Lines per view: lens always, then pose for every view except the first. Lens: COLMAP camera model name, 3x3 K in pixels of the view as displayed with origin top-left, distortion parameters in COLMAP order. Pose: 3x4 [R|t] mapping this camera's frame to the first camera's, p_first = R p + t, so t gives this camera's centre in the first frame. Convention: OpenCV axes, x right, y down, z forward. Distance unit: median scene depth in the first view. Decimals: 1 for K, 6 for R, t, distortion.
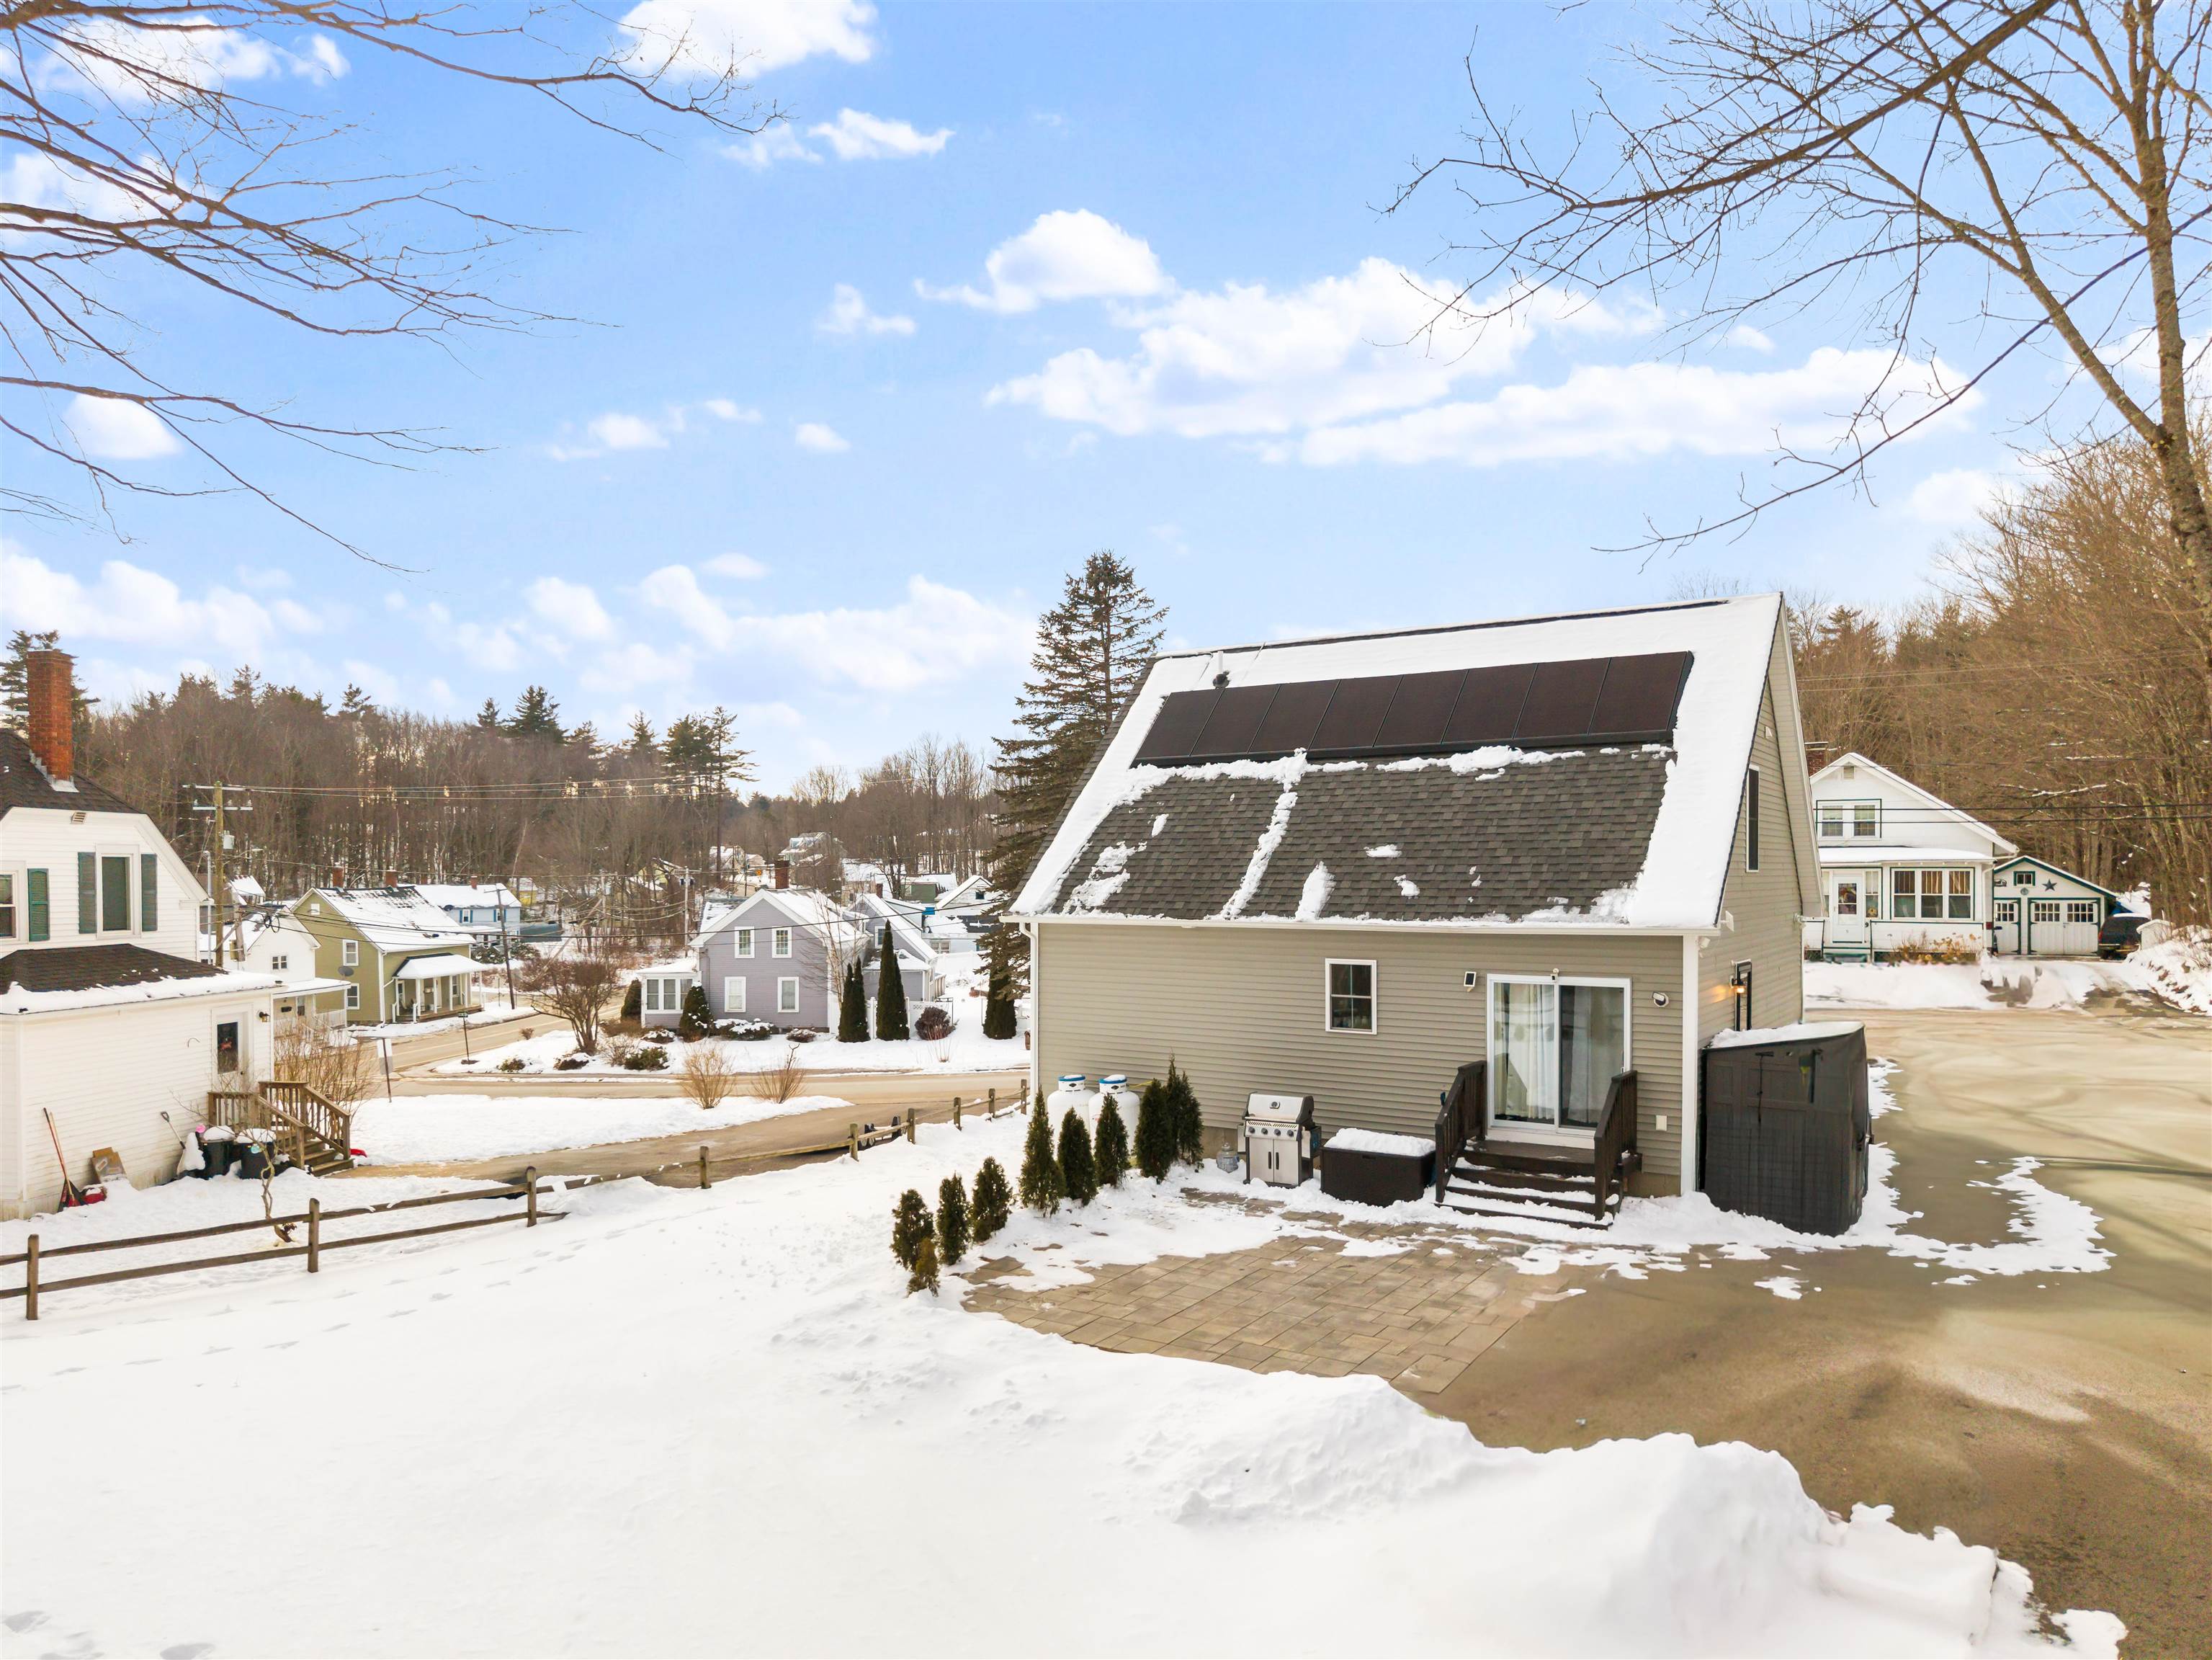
lens RADIAL K [[1547.3, 0, 1106.0], [0, 1547.3, 830.0], [0, 0, 1]] dist [0.001353, -0.000393]
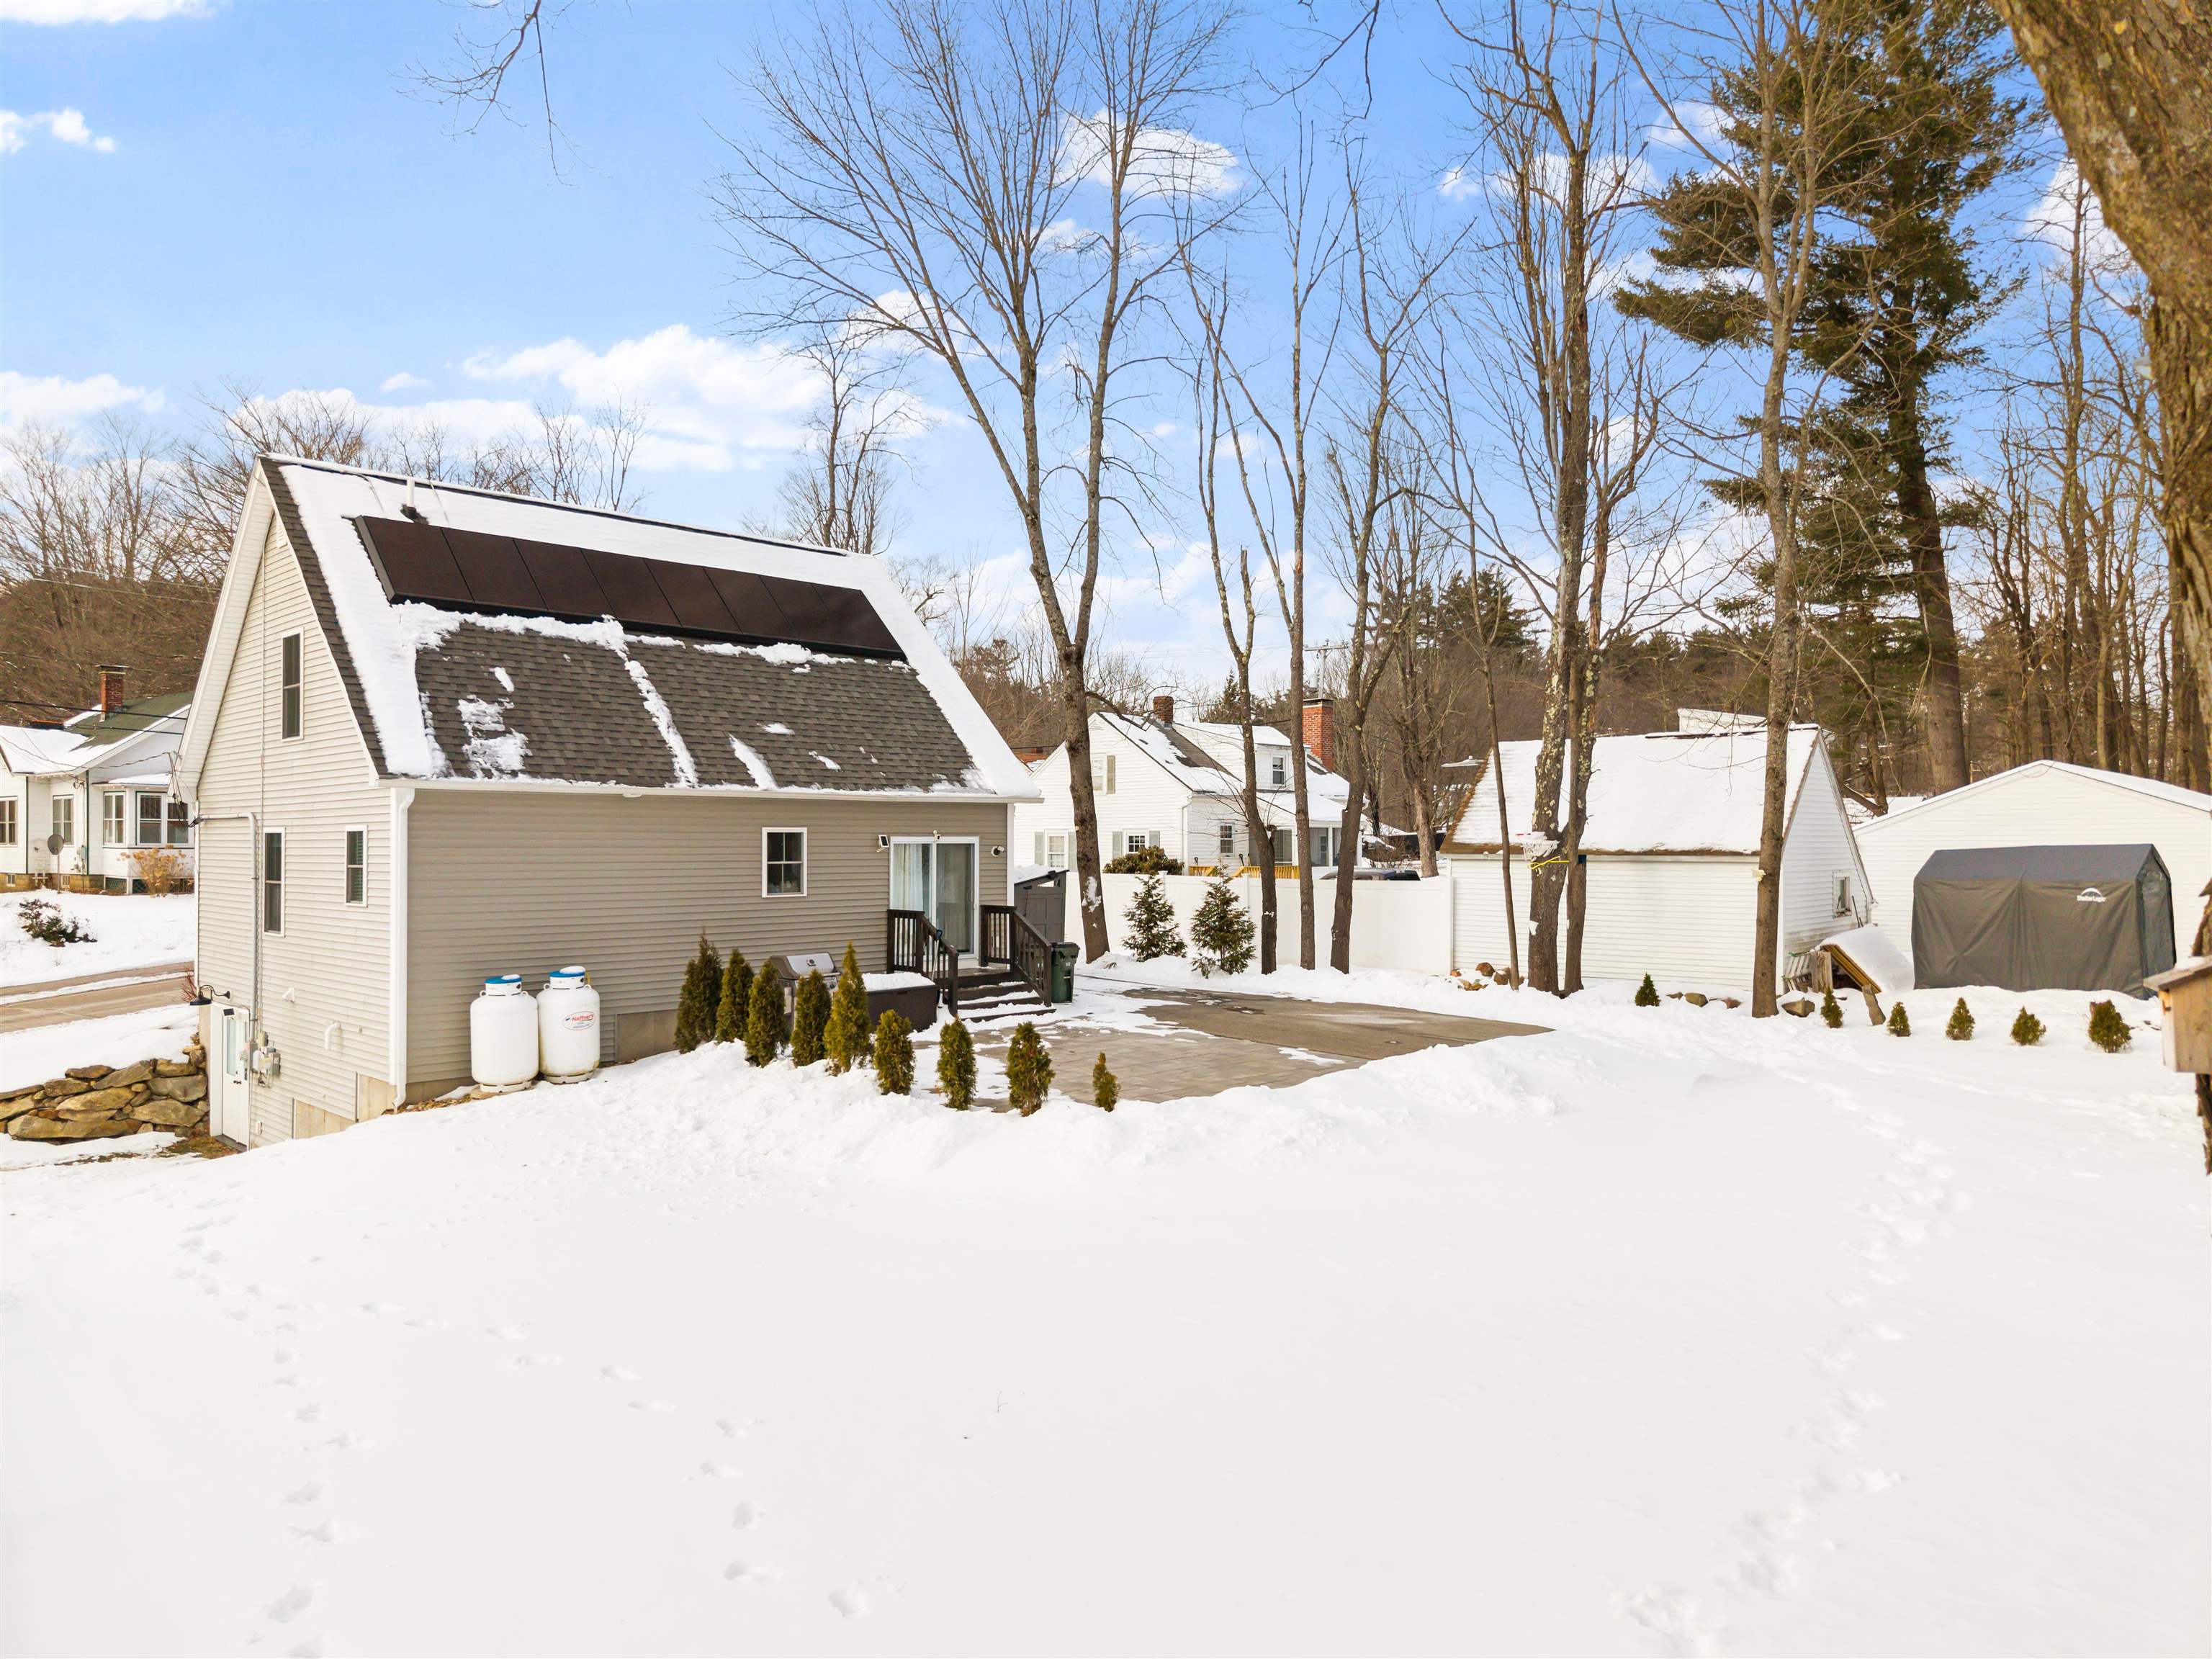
lens RADIAL K [[1502.8, 0, 1102.5], [0, 1502.8, 801.0], [0, 0, 1]] dist [0.006824, -0.001344]
pose [[0.137782, 0.029169, 0.990033, -0.825948], [-0.026142, 0.999325, -0.025804, 0.085623], [-0.990118, -0.022326, 0.138451, 0.637471]]
